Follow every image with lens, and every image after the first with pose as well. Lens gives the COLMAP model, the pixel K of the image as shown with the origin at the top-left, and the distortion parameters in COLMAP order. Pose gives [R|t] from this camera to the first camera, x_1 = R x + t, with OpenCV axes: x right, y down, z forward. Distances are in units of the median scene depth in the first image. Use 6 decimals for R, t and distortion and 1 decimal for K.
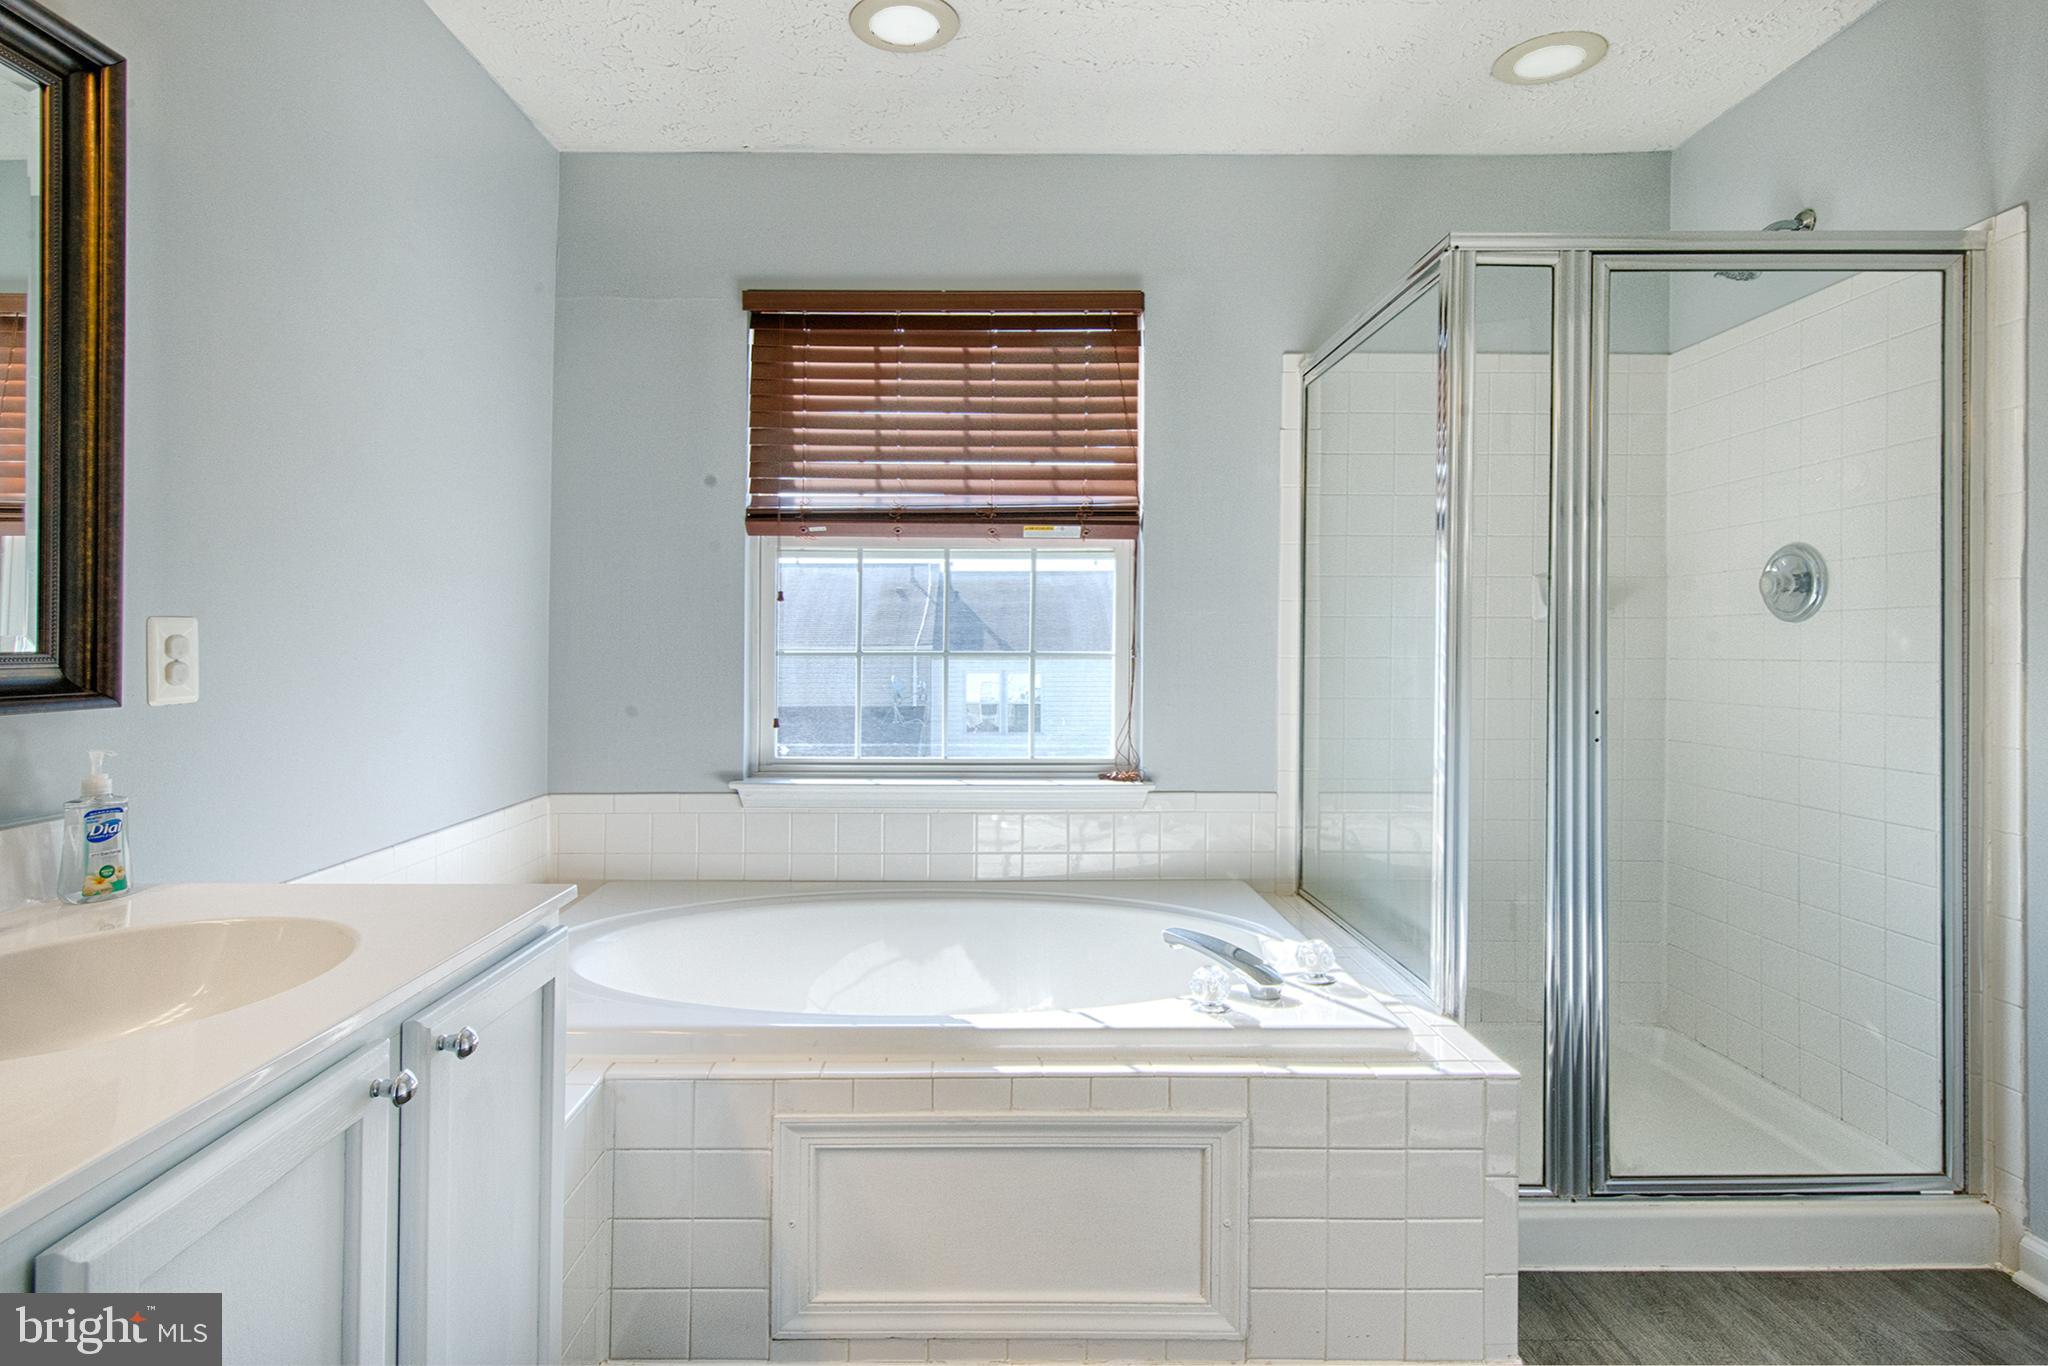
lens RADIAL K [[1007.7, 0, 1019.4], [0, 1007.7, 652.8], [0, 0, 1]] dist [0.001694, 0.000357]
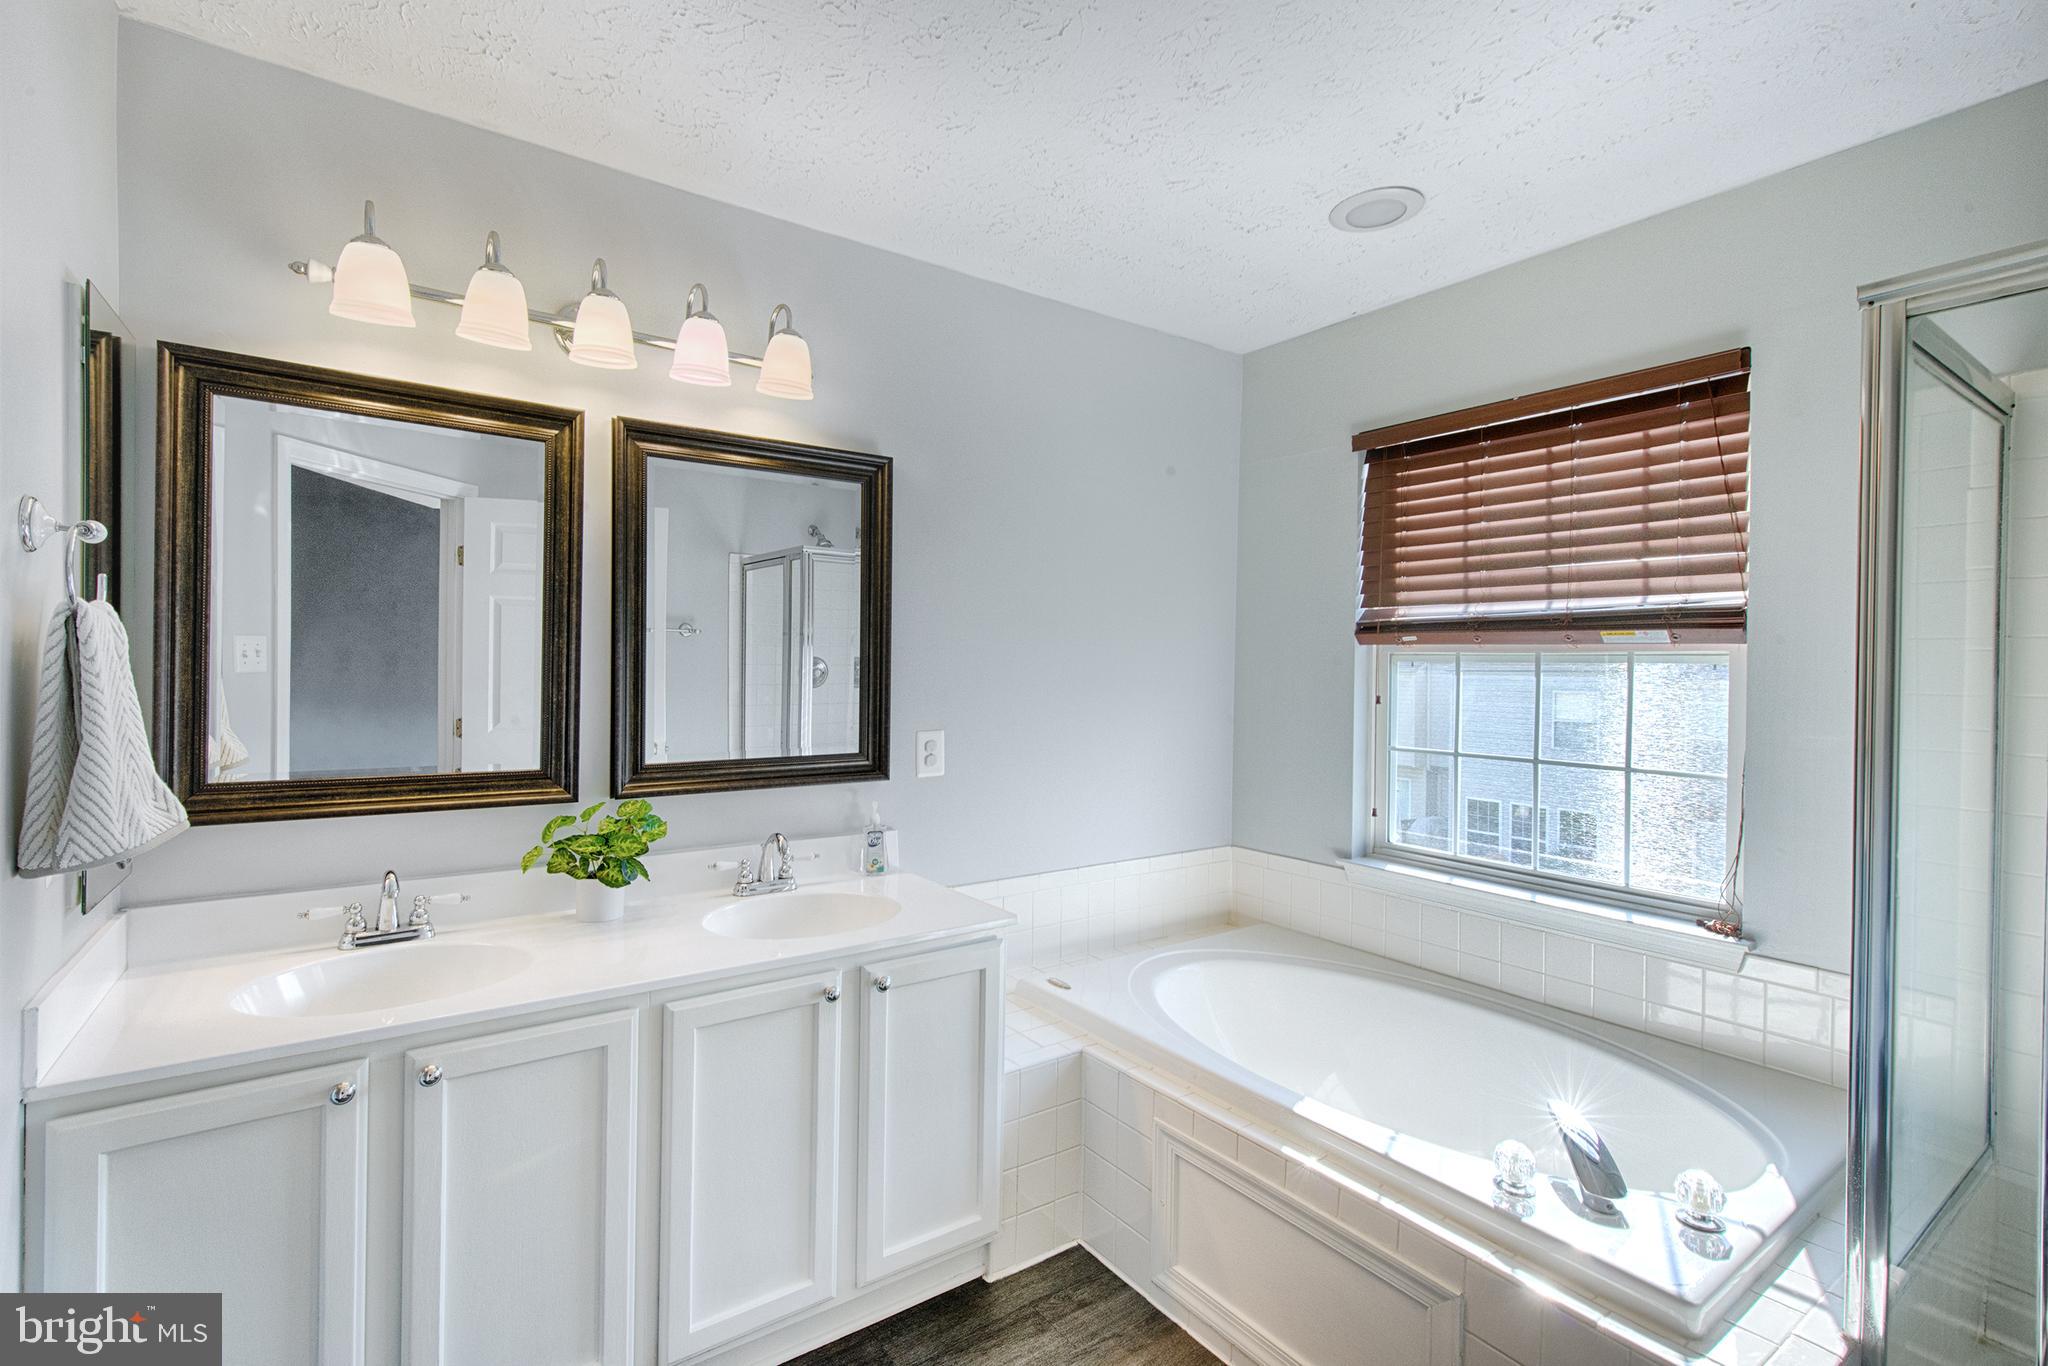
lens RADIAL K [[959.2, 0, 1024.4], [0, 959.2, 675.1], [0, 0, 1]] dist [0.001140, 0.000306]
pose [[0.577330, 0.002453, -0.816507, 0.416534], [-0.011412, 0.999922, -0.005066, -0.075345], [0.816431, 0.012242, 0.577313, 0.060013]]
